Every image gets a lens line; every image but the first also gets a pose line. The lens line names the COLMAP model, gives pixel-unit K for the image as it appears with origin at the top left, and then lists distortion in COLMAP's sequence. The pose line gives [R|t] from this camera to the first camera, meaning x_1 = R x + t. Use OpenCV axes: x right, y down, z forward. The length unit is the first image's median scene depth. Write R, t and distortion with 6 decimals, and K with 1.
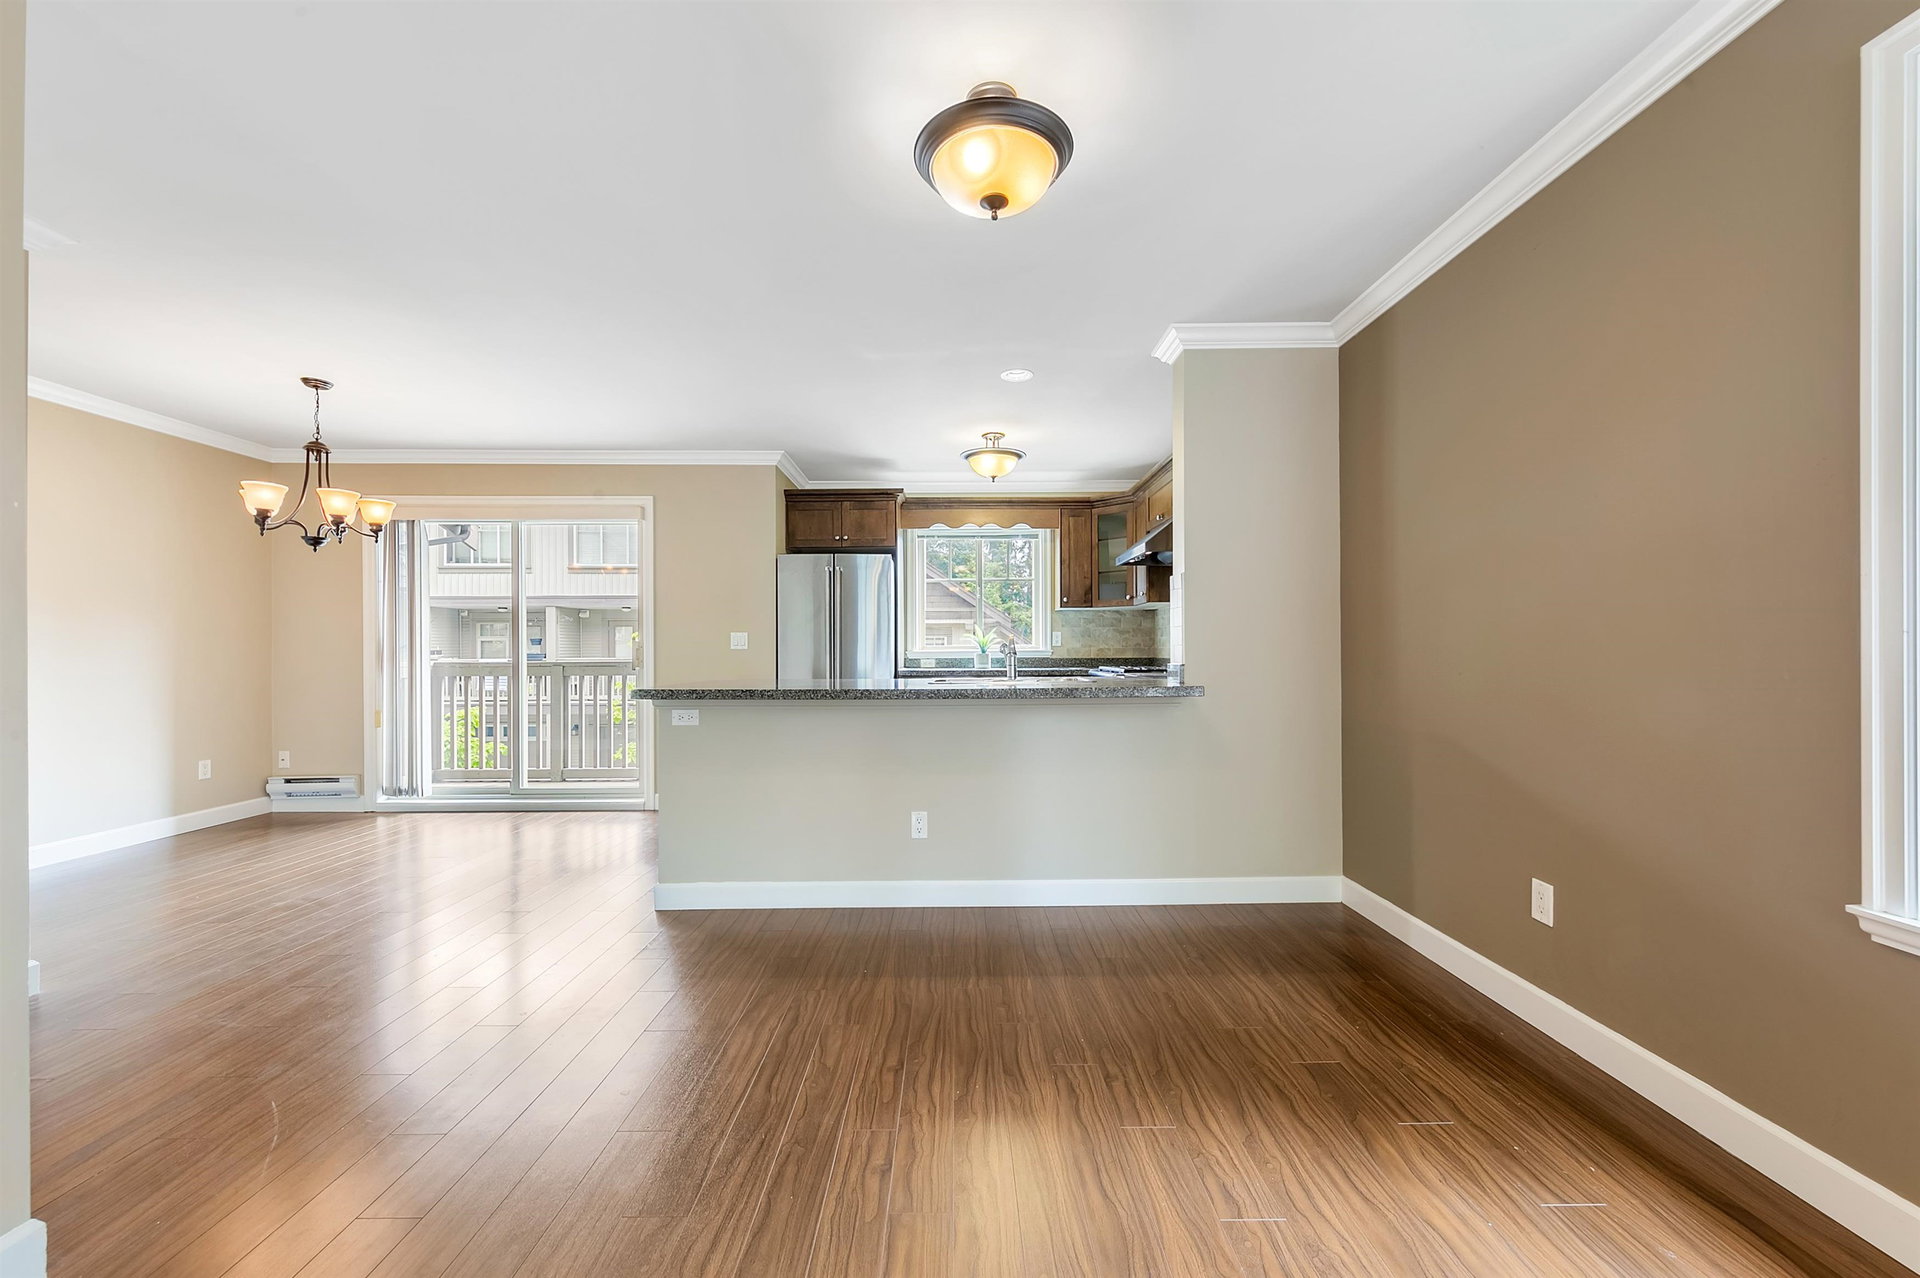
lens RADIAL K [[757.3, 0, 953.3], [0, 757.3, 649.0], [0, 0, 1]] dist [-0.000025, -0.000051]
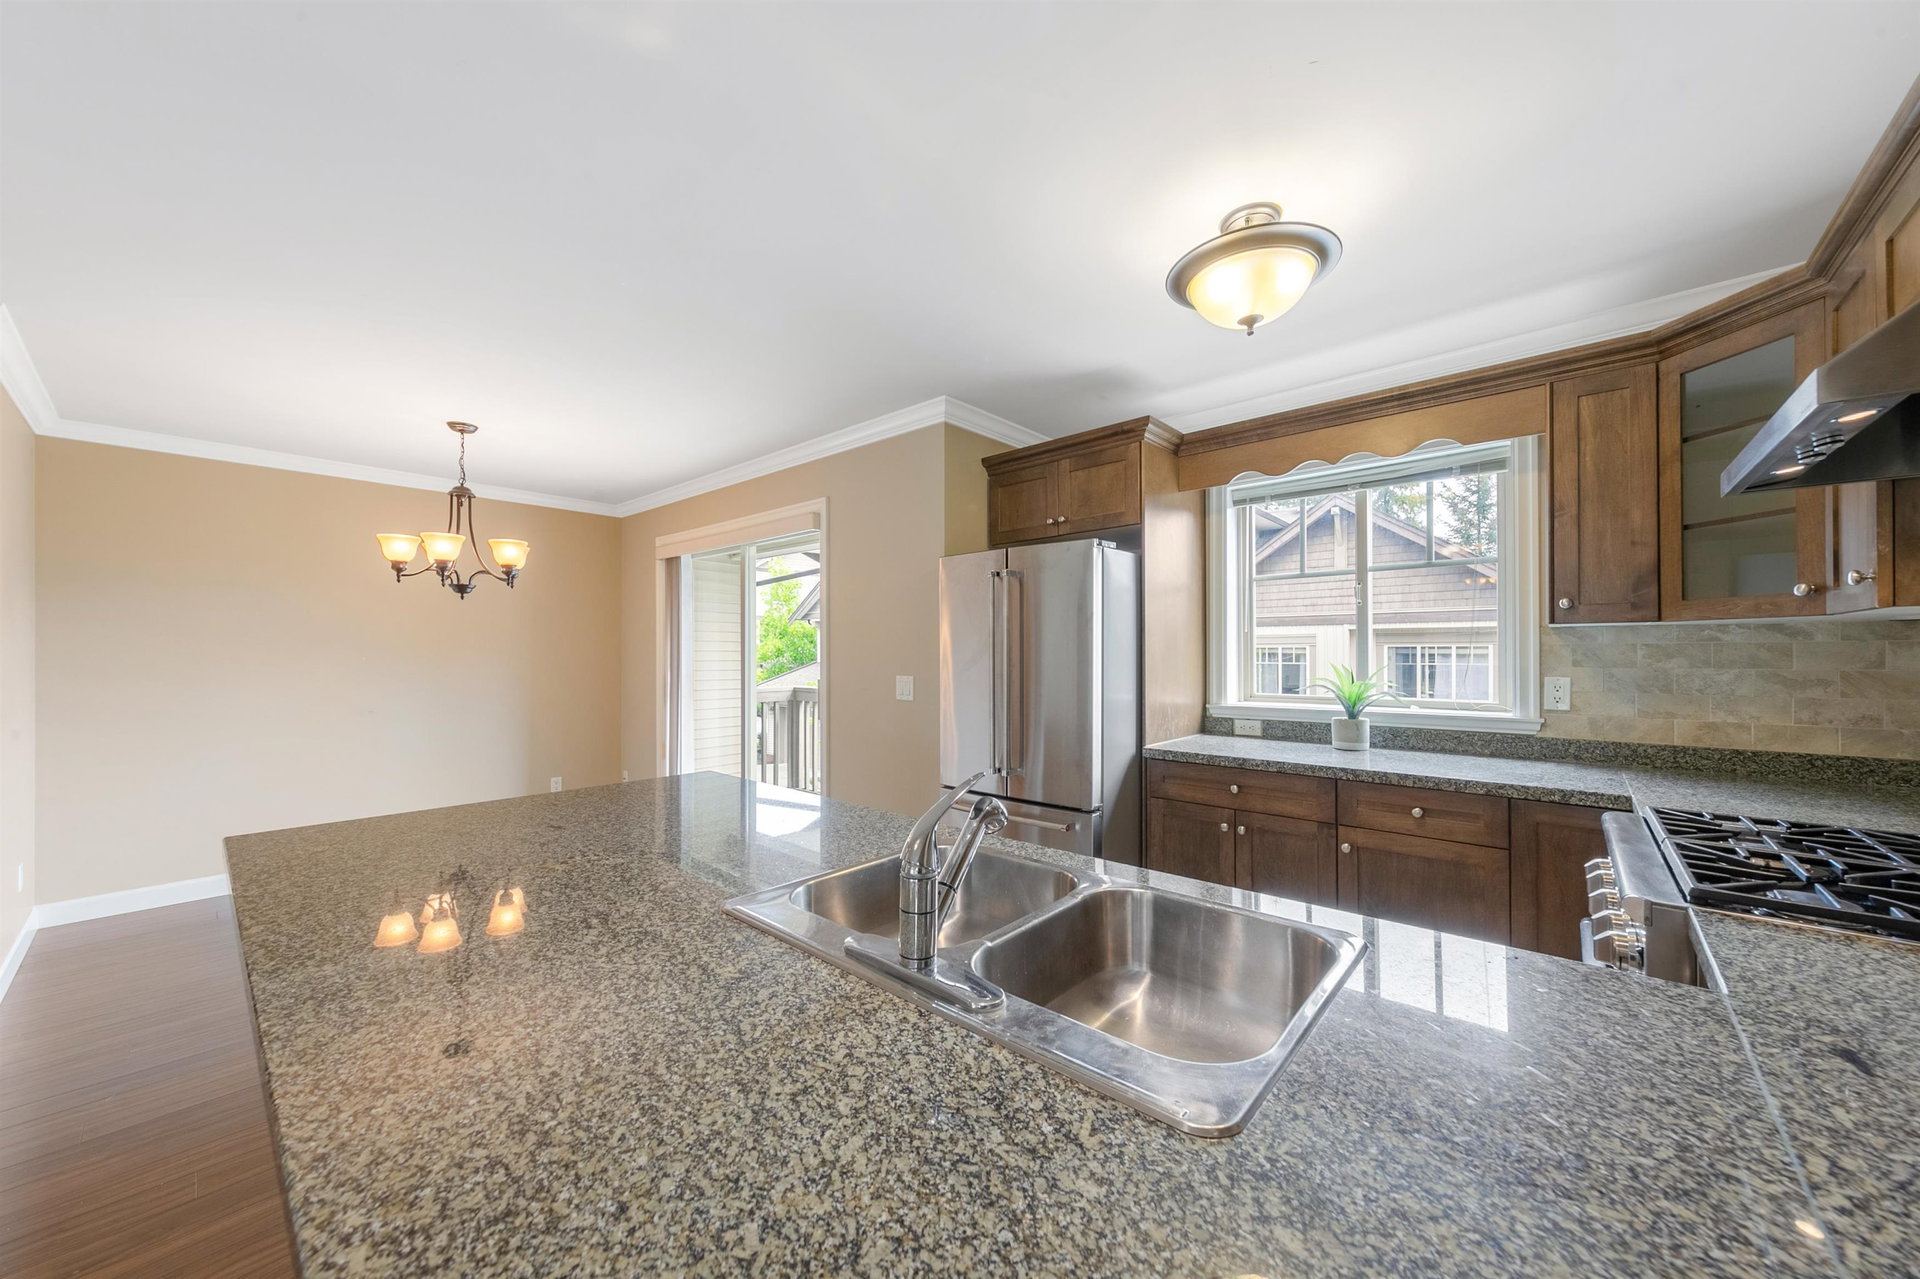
lens RADIAL K [[683.8, 0, 956.0], [0, 683.8, 651.5], [0, 0, 1]] dist [0.007332, -0.000506]
pose [[0.744133, 0.001195, -0.668031, 0.158739], [0.001804, 0.999991, 0.003798, -0.043621], [0.668030, -0.004032, 0.744124, 0.533404]]
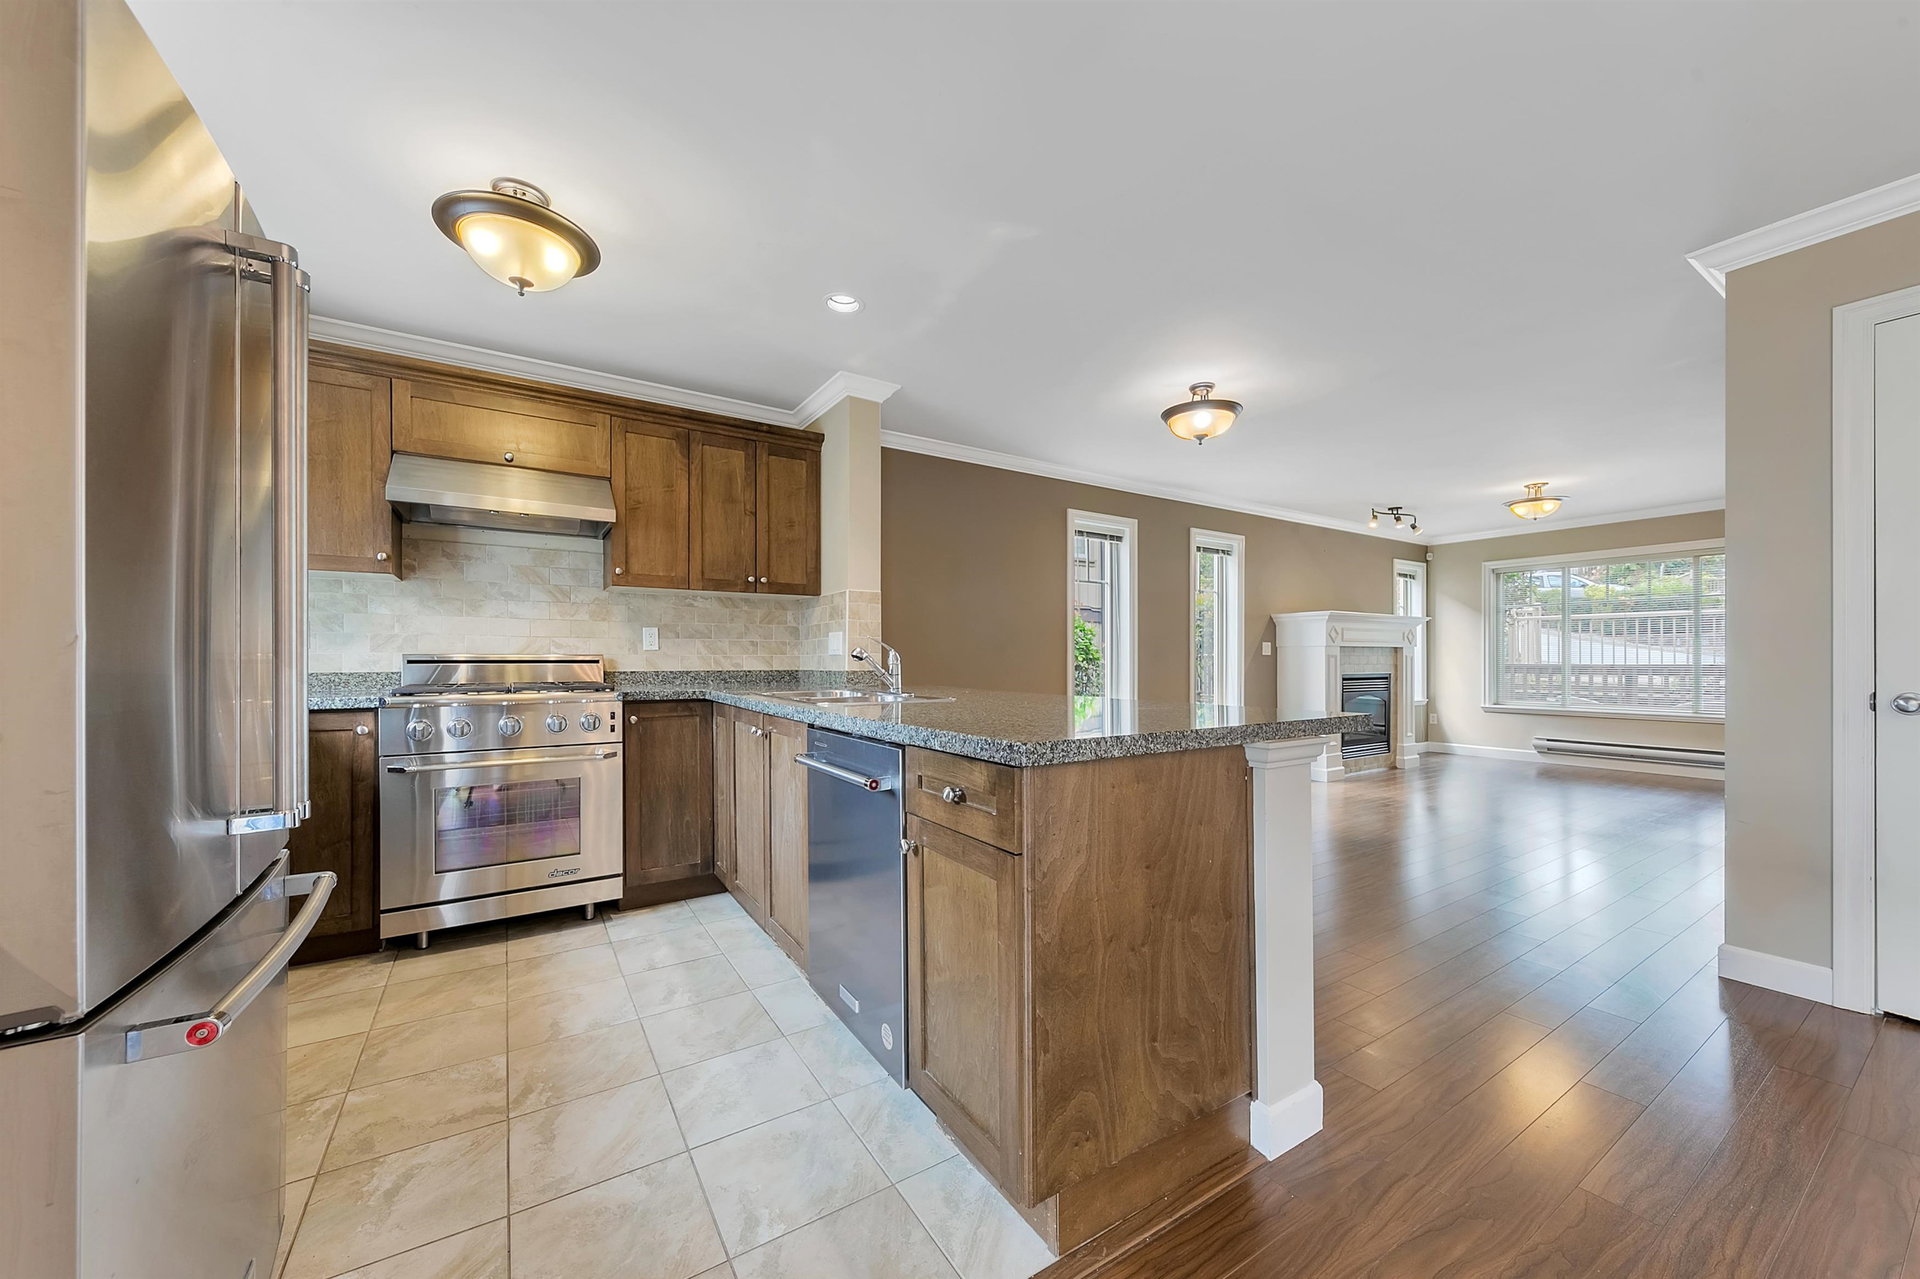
lens RADIAL K [[683.8, 0, 949.4], [0, 683.8, 661.0], [0, 0, 1]] dist [0.007332, -0.000506]
pose [[-0.532976, -0.004309, 0.846119, -0.380149], [-0.001841, 0.999991, 0.003933, 0.000994], [-0.846128, 0.000539, -0.532979, 0.864288]]
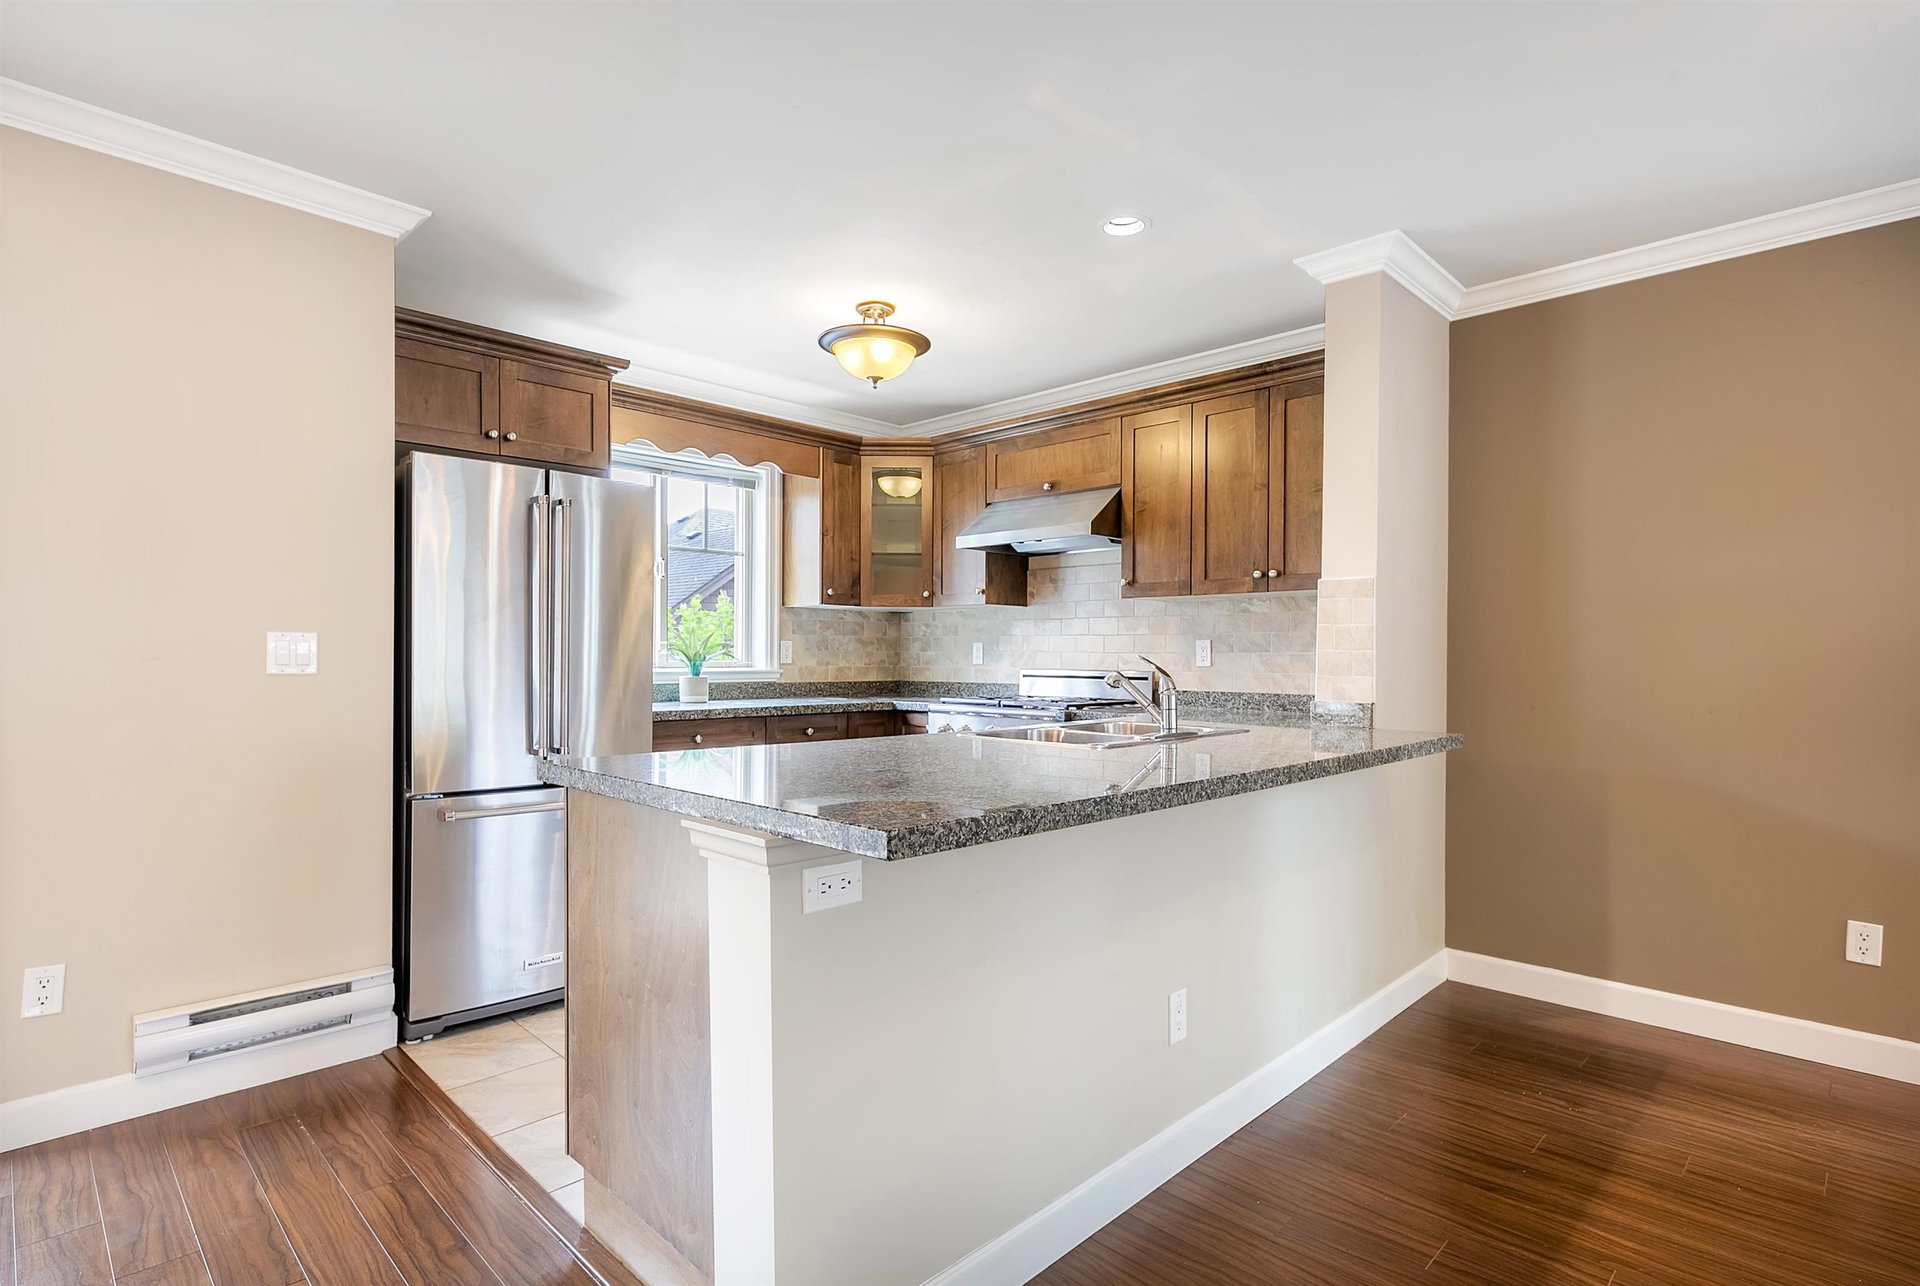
lens RADIAL K [[968.1, 0, 945.7], [0, 968.1, 662.6], [0, 0, 1]] dist [0.004397, 0.000746]
pose [[0.702364, 0.003403, 0.711810, -0.380181], [-0.009383, 0.999946, 0.004479, -0.010690], [-0.711756, -0.009825, 0.702358, 0.375379]]
